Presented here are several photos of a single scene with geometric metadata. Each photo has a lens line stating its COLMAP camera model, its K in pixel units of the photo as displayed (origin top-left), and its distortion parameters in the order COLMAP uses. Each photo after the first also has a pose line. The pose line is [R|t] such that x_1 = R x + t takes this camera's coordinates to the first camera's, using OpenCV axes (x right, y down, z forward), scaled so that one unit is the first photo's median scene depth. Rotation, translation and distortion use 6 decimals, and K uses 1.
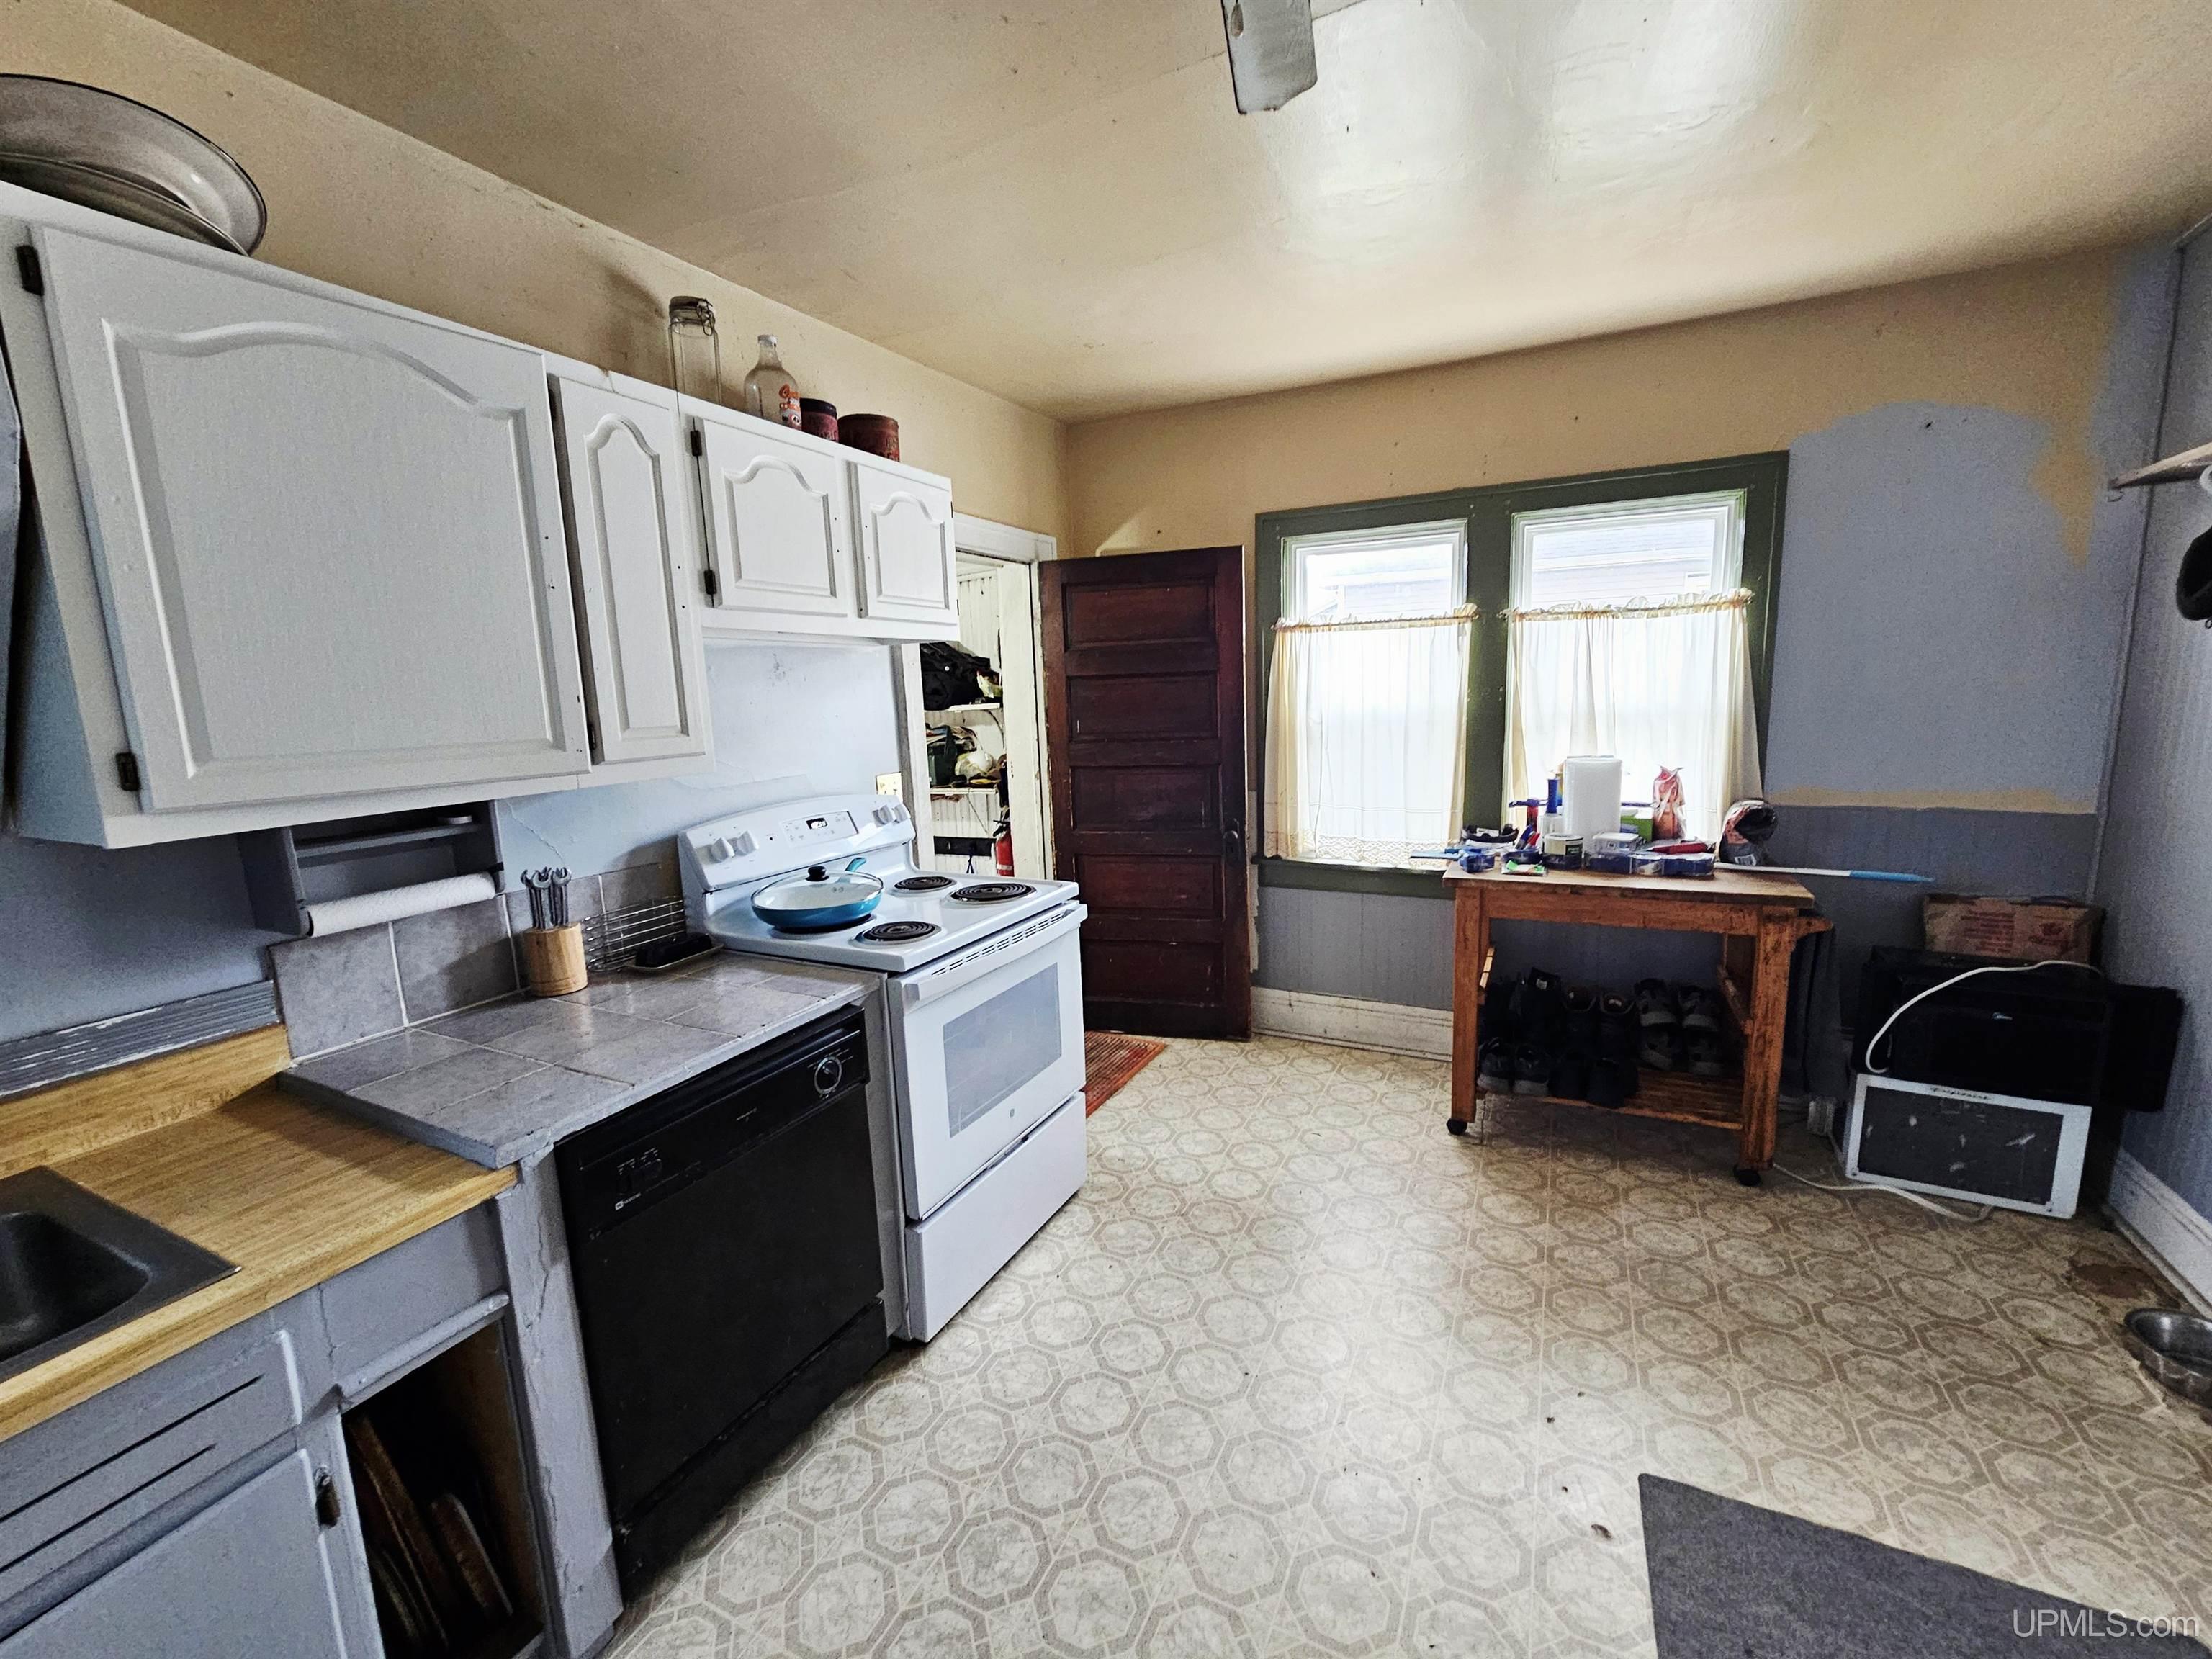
lens RADIAL K [[906.4, 0, 1106.0], [0, 906.4, 829.5], [0, 0, 1]] dist [0.011078, 0.000084]
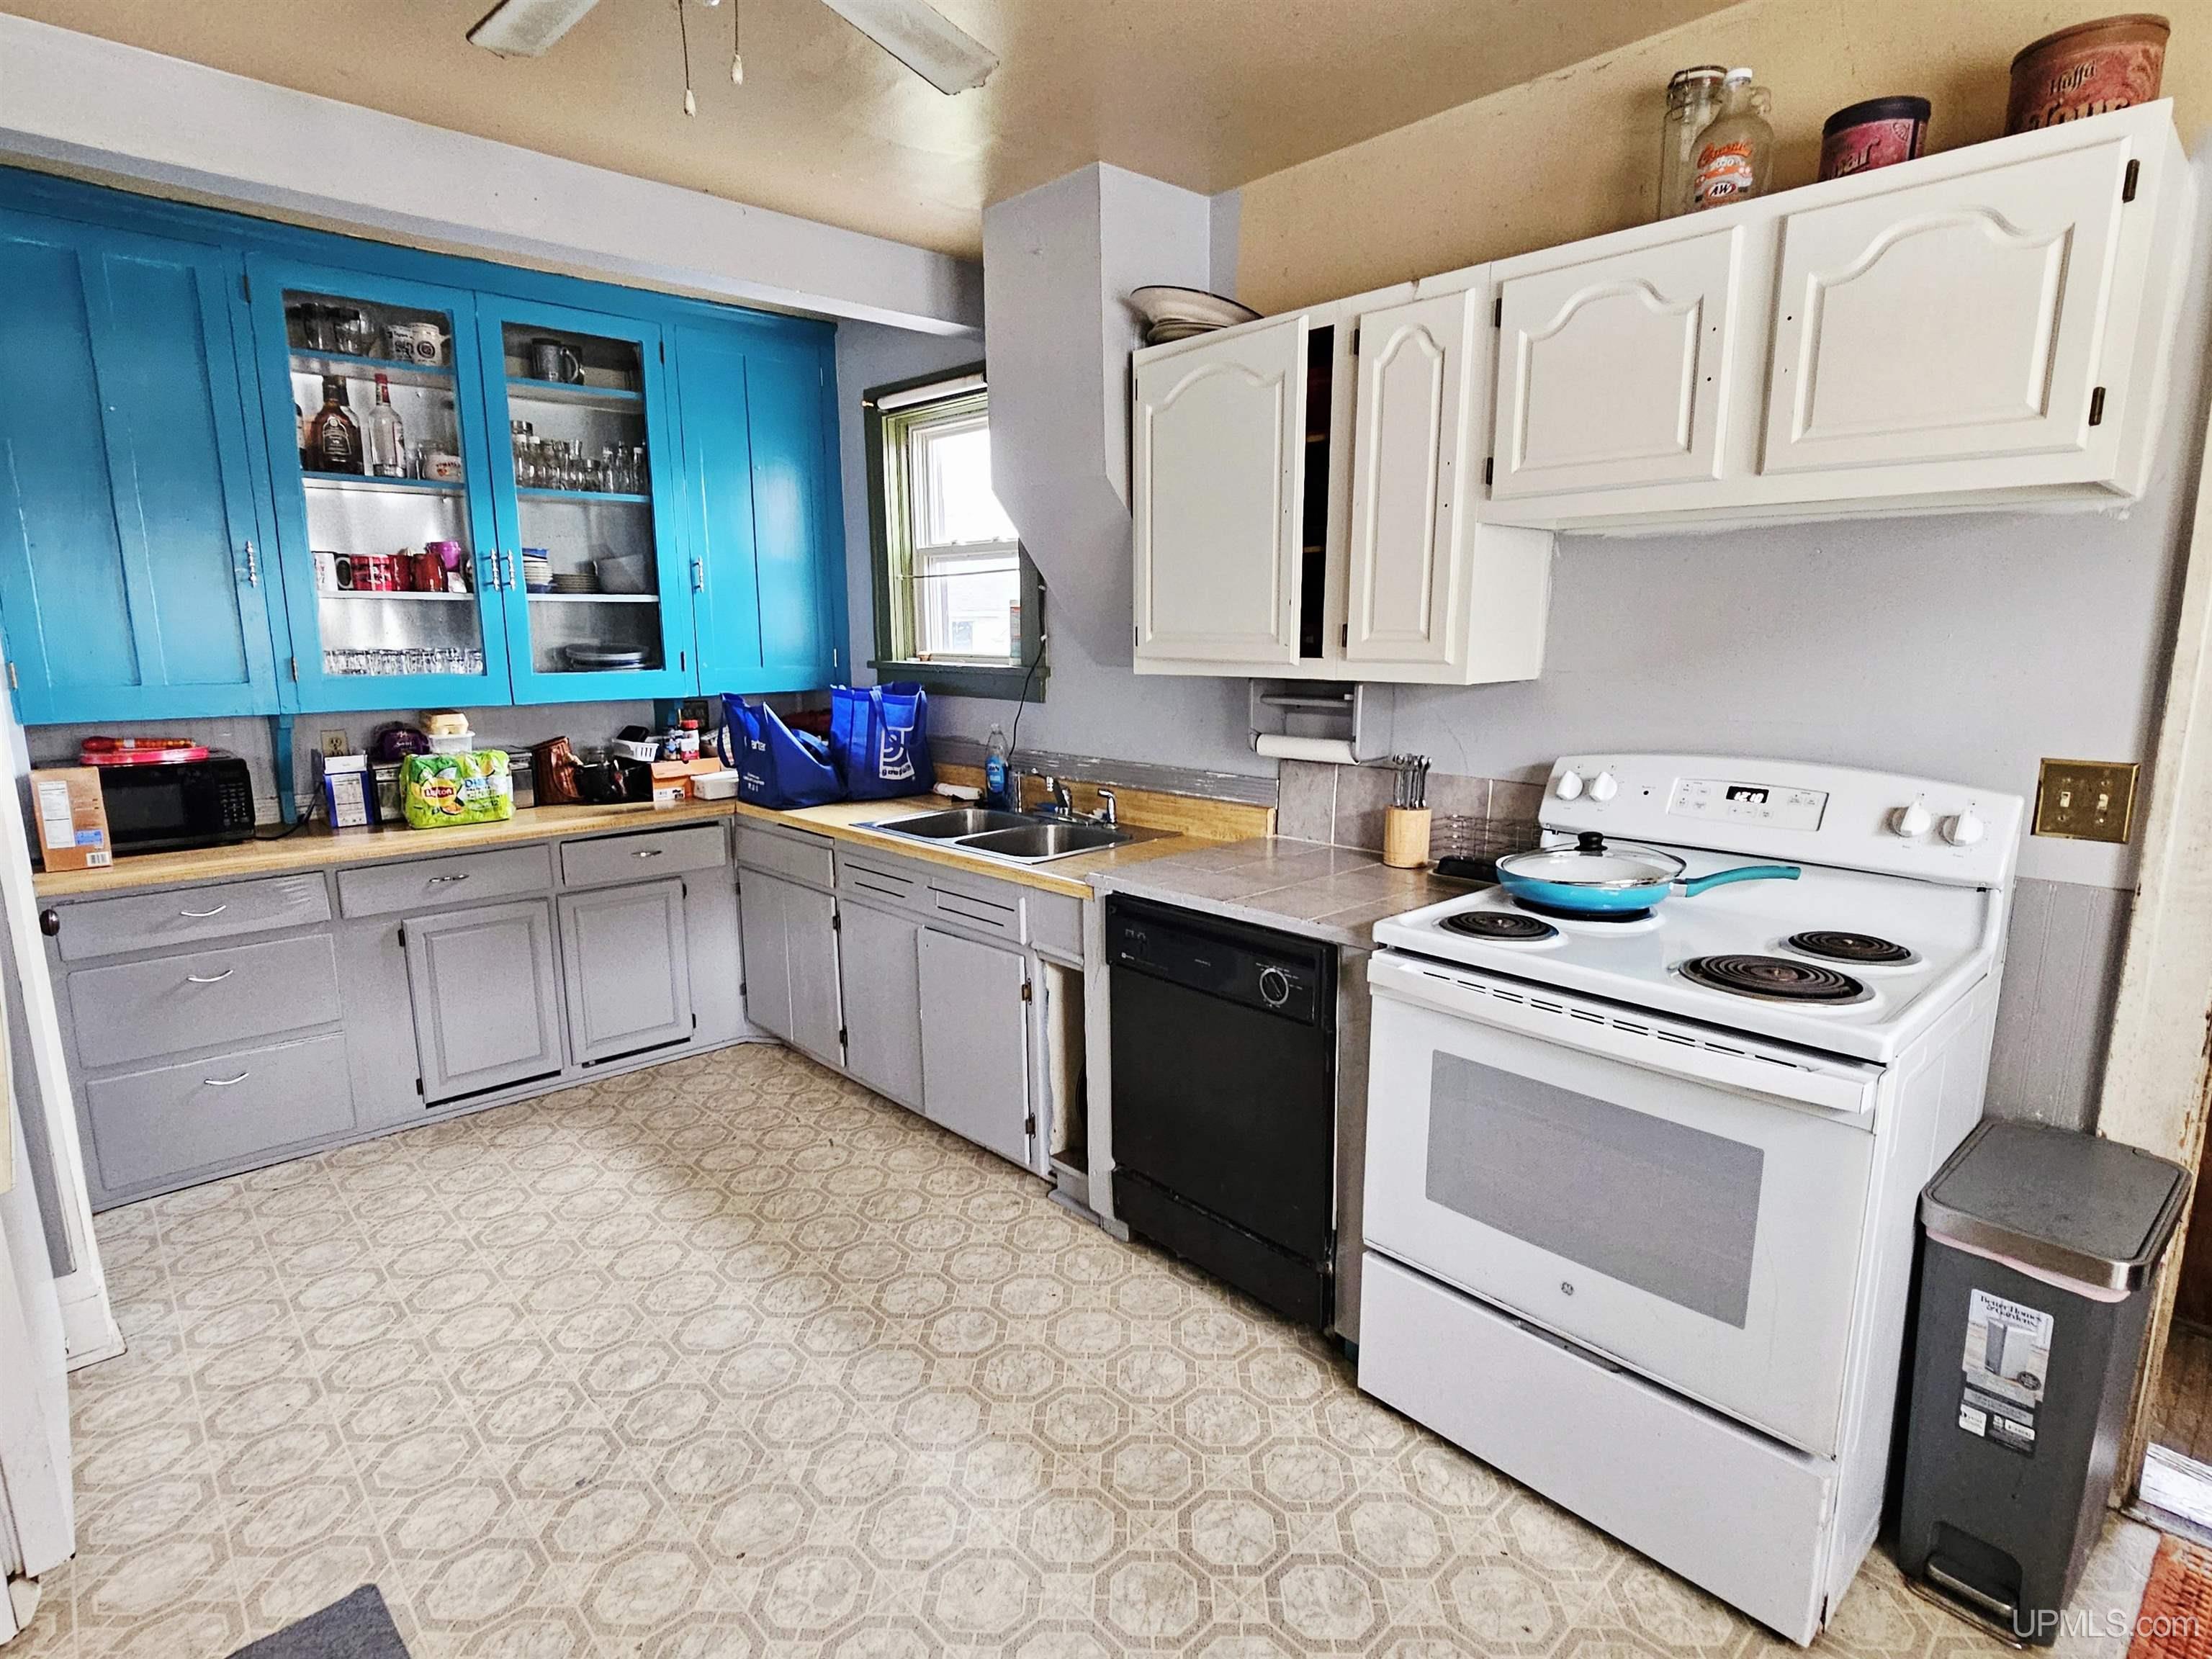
lens RADIAL K [[1161.1, 0, 1106.0], [0, 1161.1, 829.5], [0, 0, 1]] dist [0.015978, -0.016169]
pose [[-0.348707, 0.200611, -0.915510, 0.843040], [-0.130568, 0.956900, 0.259413, -0.190385], [0.928092, 0.209996, -0.307484, 1.117940]]
